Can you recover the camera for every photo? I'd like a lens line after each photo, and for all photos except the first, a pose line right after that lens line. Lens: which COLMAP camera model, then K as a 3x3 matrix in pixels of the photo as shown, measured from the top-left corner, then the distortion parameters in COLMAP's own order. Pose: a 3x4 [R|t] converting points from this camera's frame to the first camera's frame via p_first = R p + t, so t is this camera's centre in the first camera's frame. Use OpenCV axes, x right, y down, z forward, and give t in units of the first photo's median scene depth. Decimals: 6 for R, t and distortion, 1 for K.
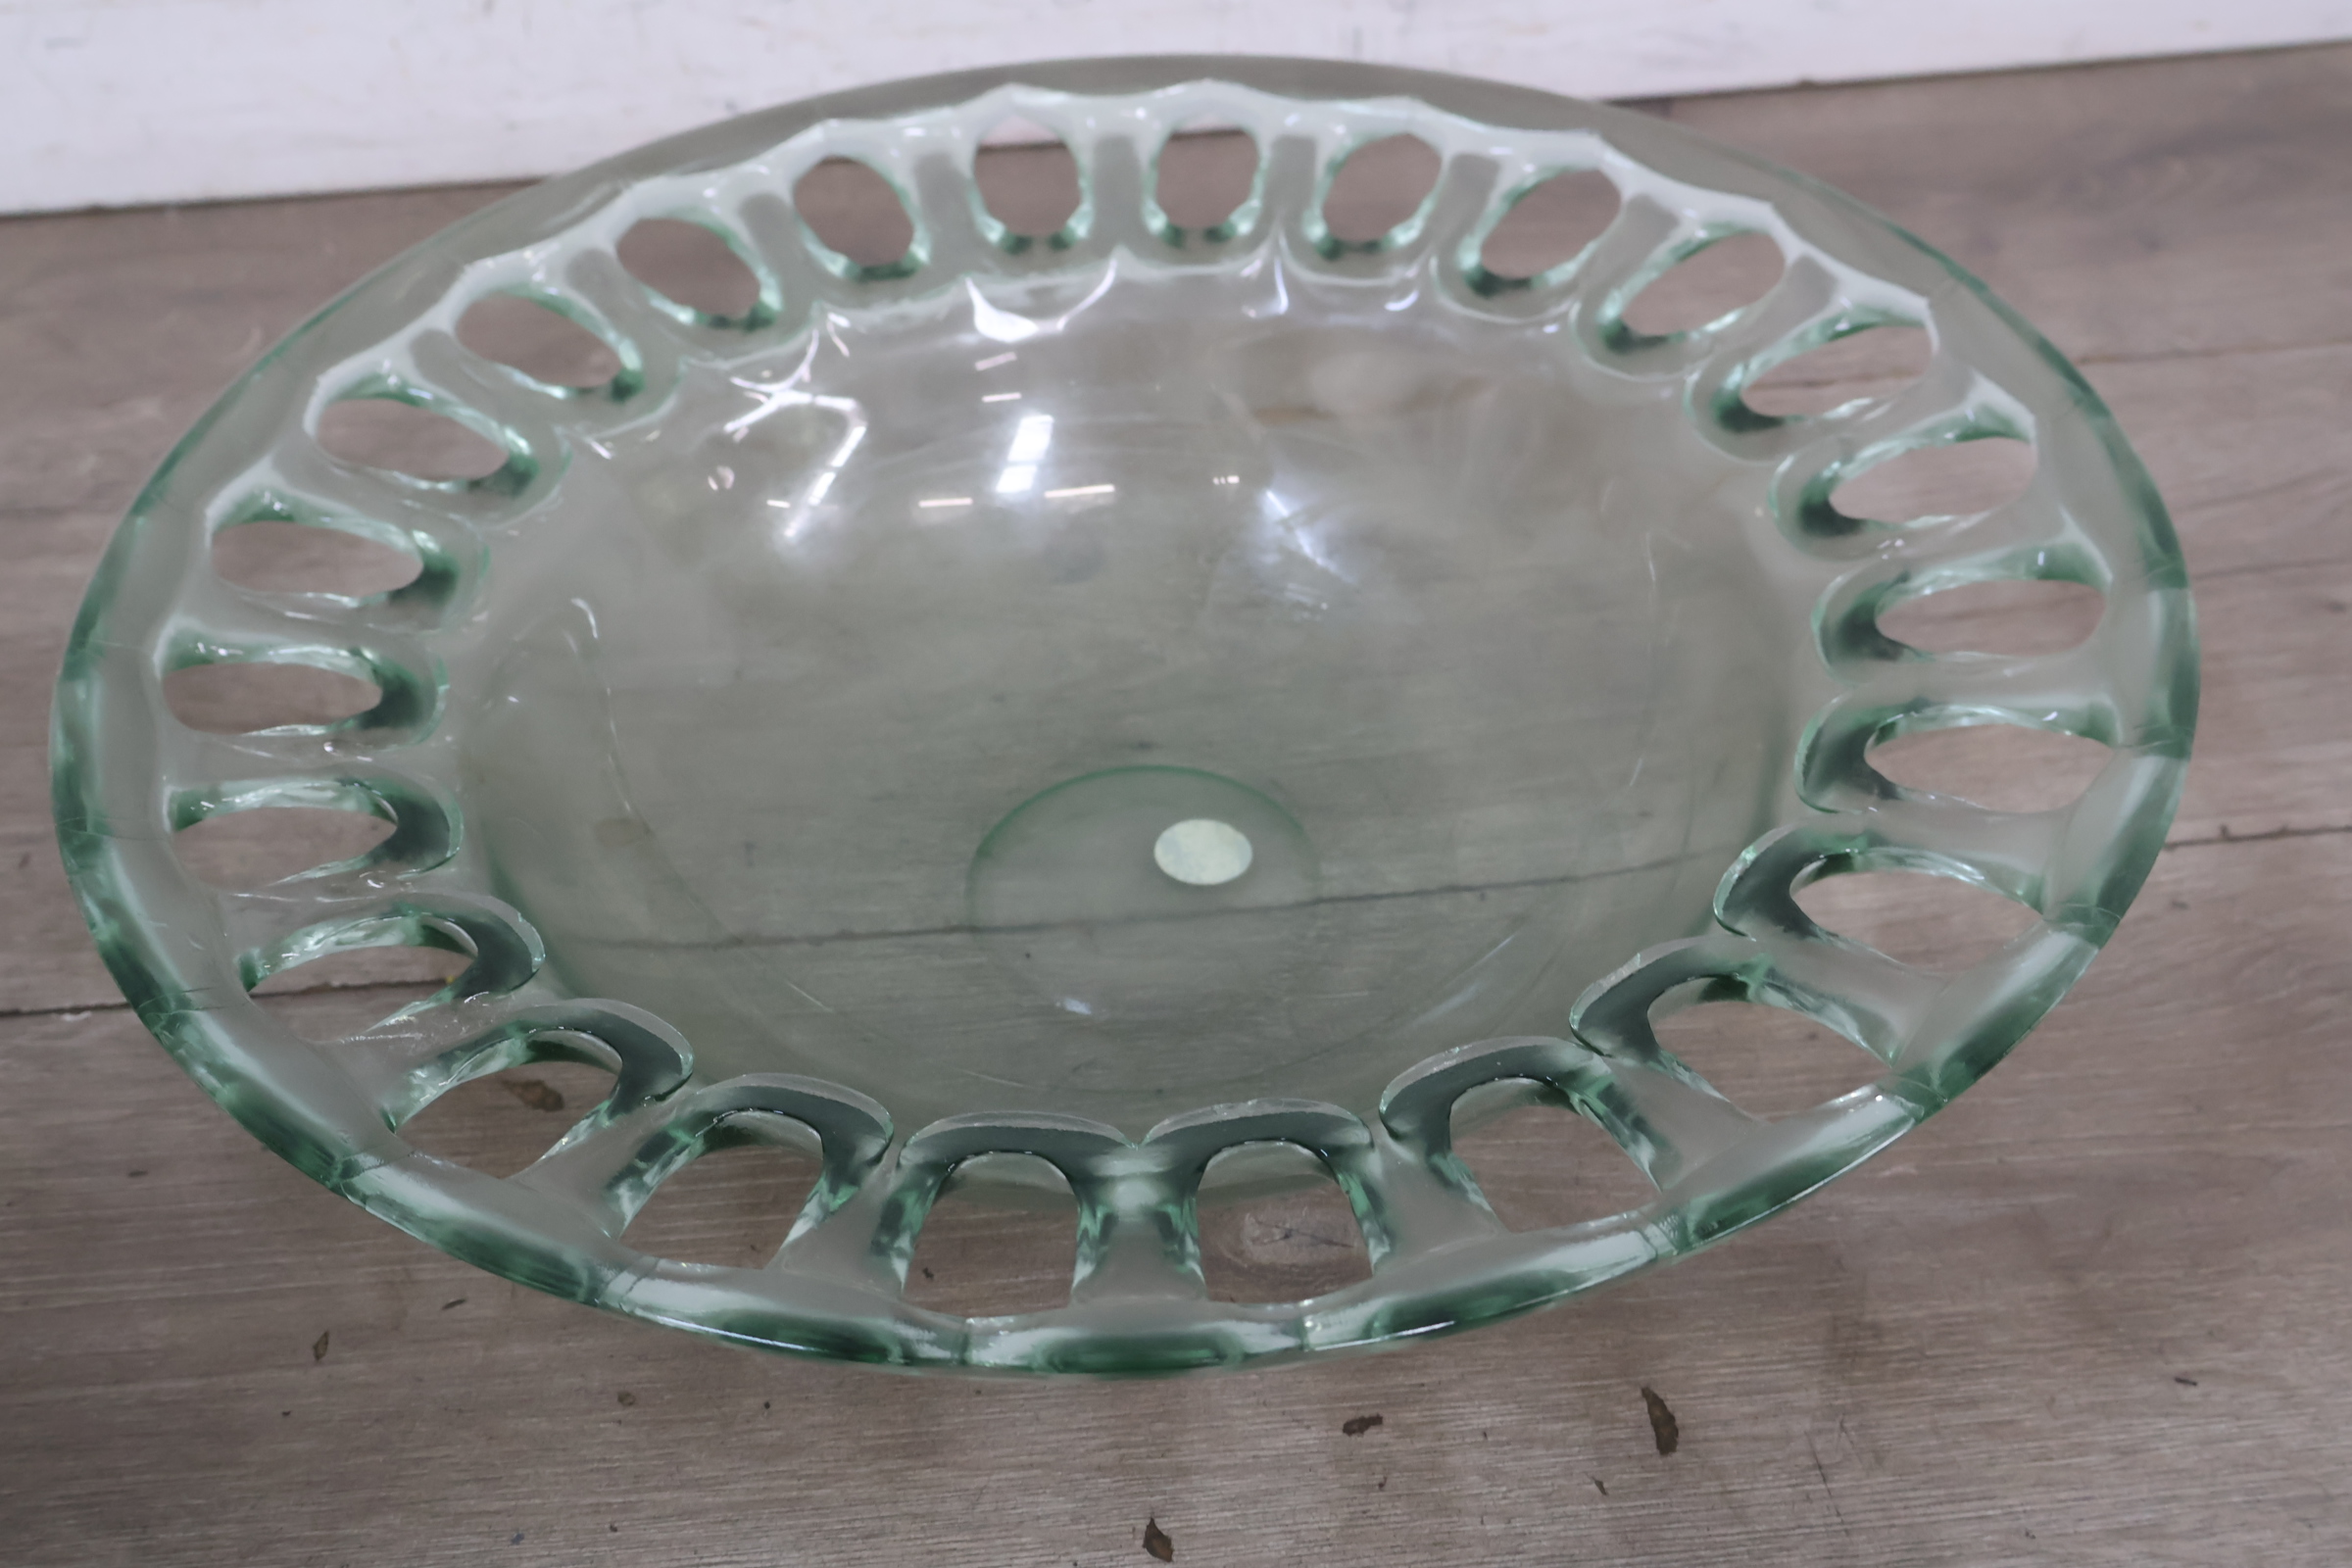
lens RADIAL K [[2756.7, 0, 1170.3], [0, 2756.7, 796.9], [0, 0, 1]] dist [0.028225, 0.000000]
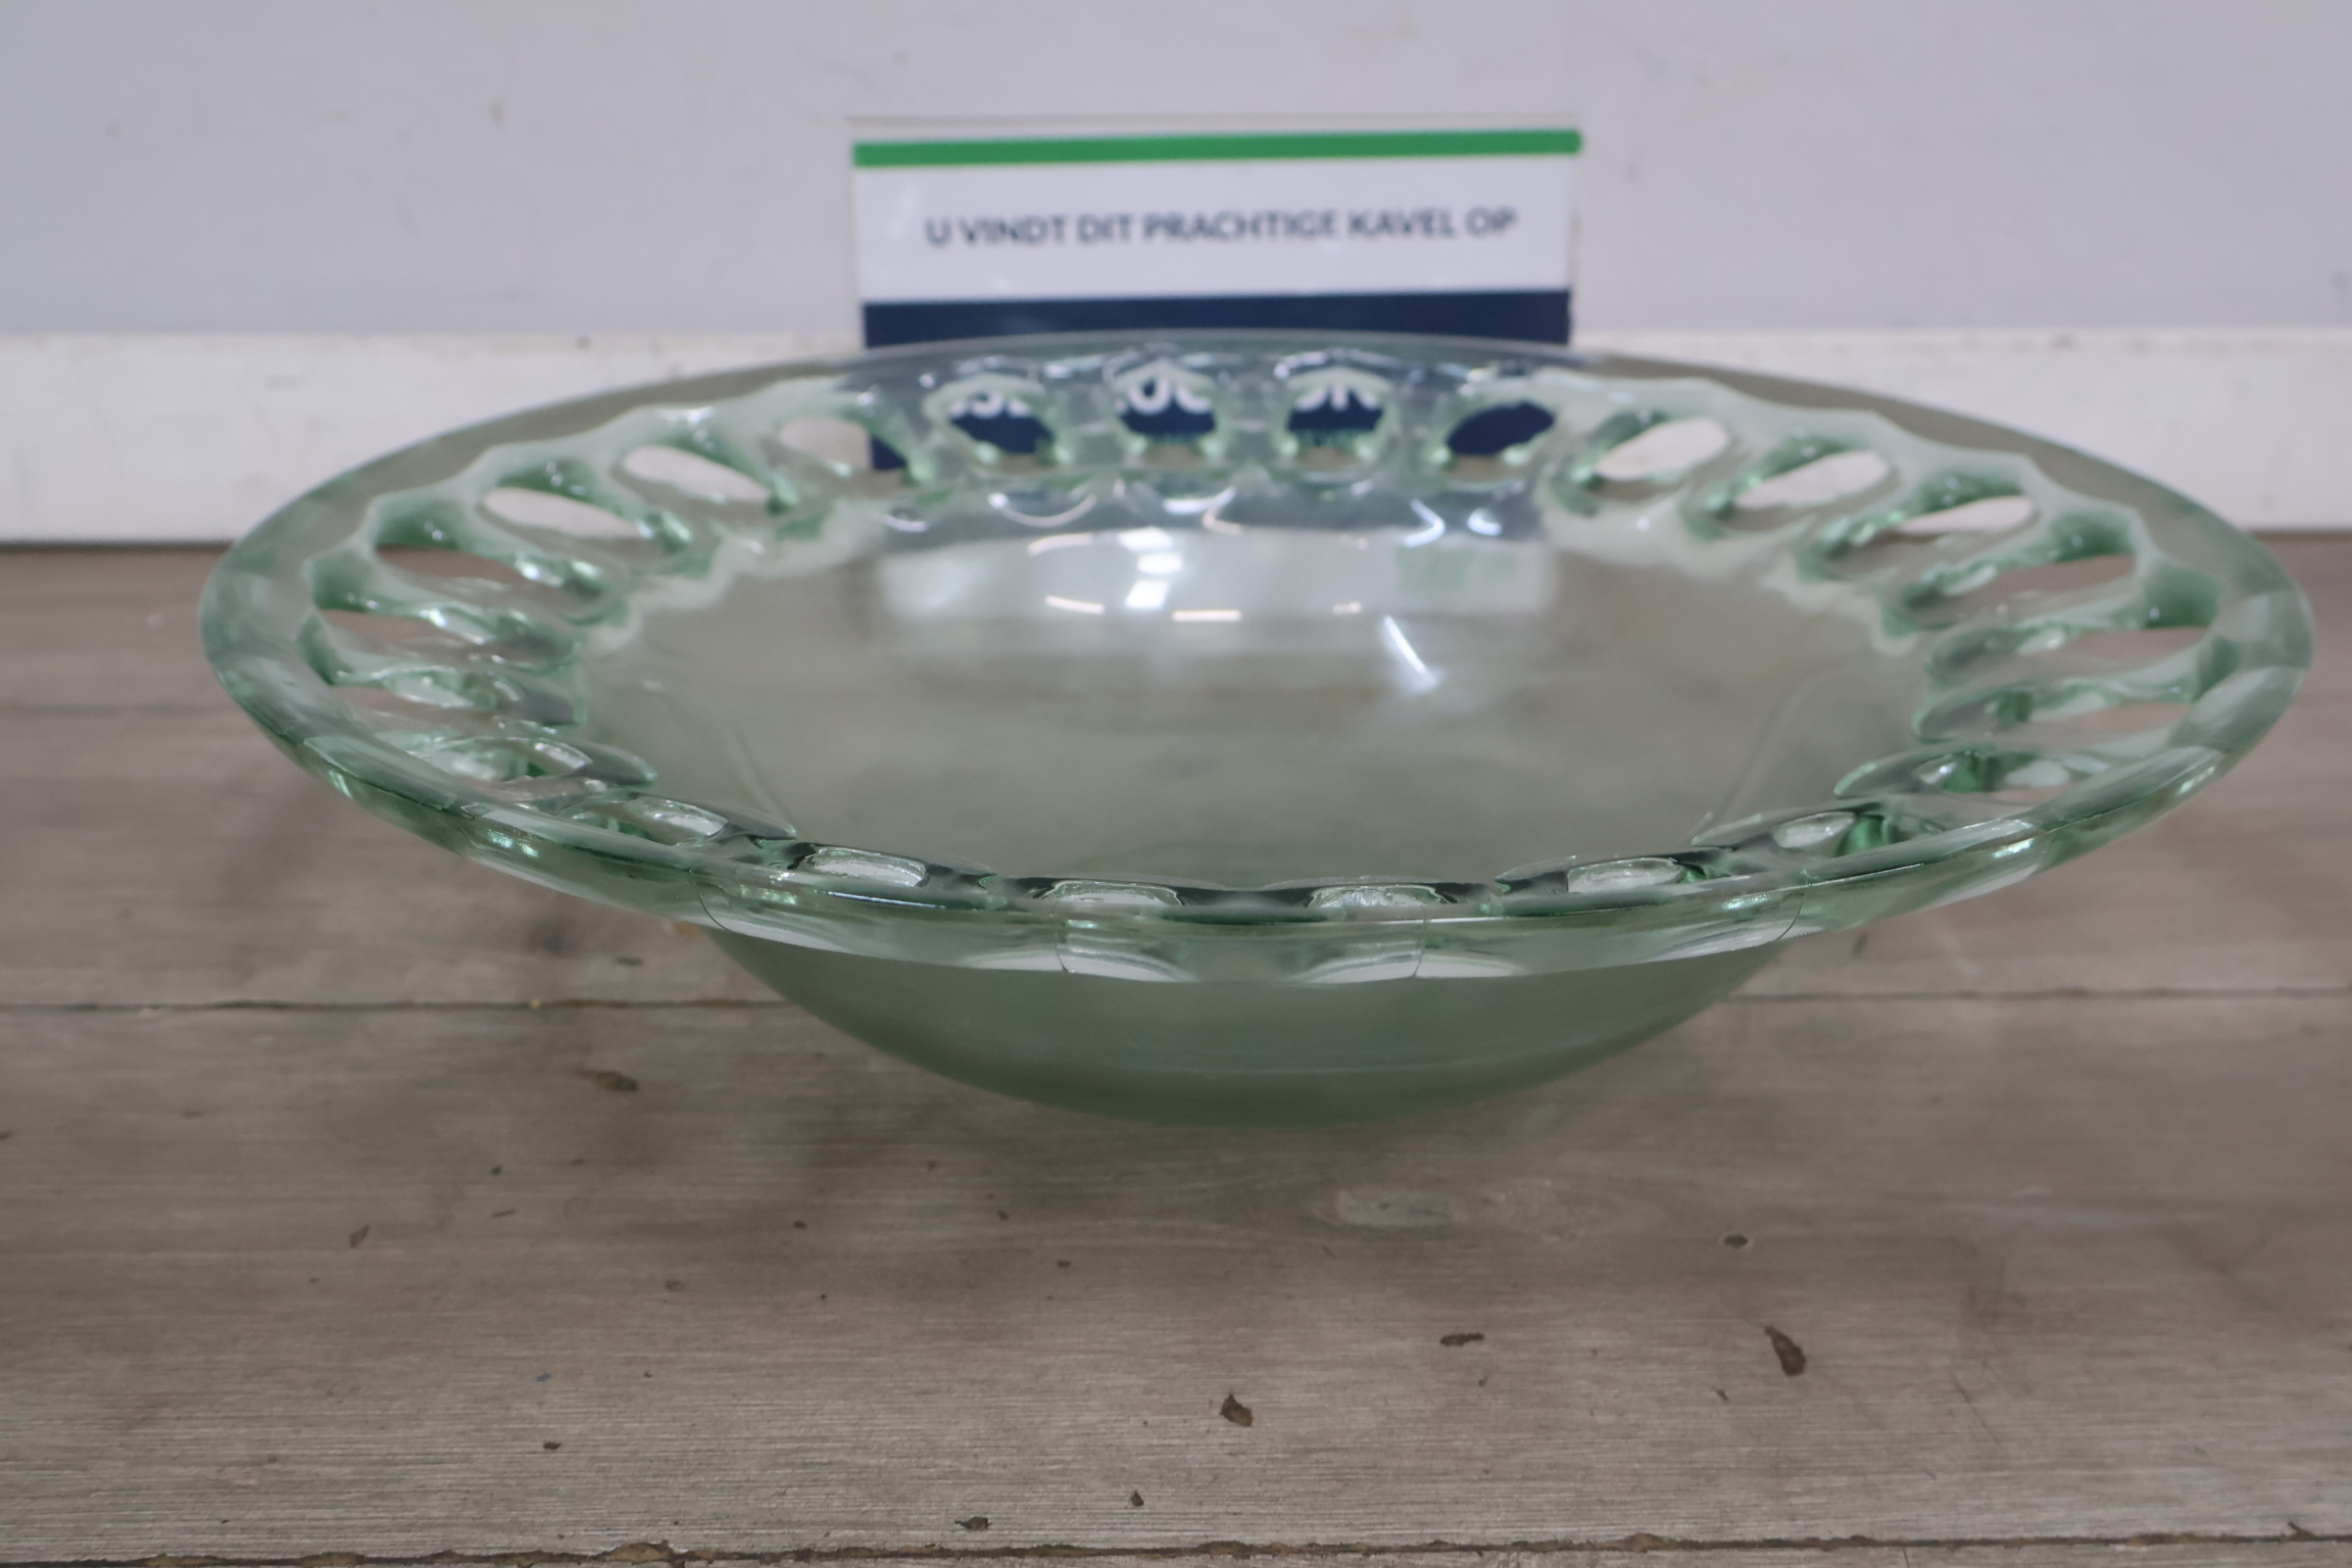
lens RADIAL K [[2756.7, 0, 1178.1], [0, 2756.7, 775.7], [0, 0, 1]] dist [0.028225, 0.000000]
pose [[0.997977, 0.053075, -0.034999, -0.002904], [-0.062082, 0.932198, -0.356586, 0.388796], [0.013700, 0.358038, 0.933607, 0.067817]]
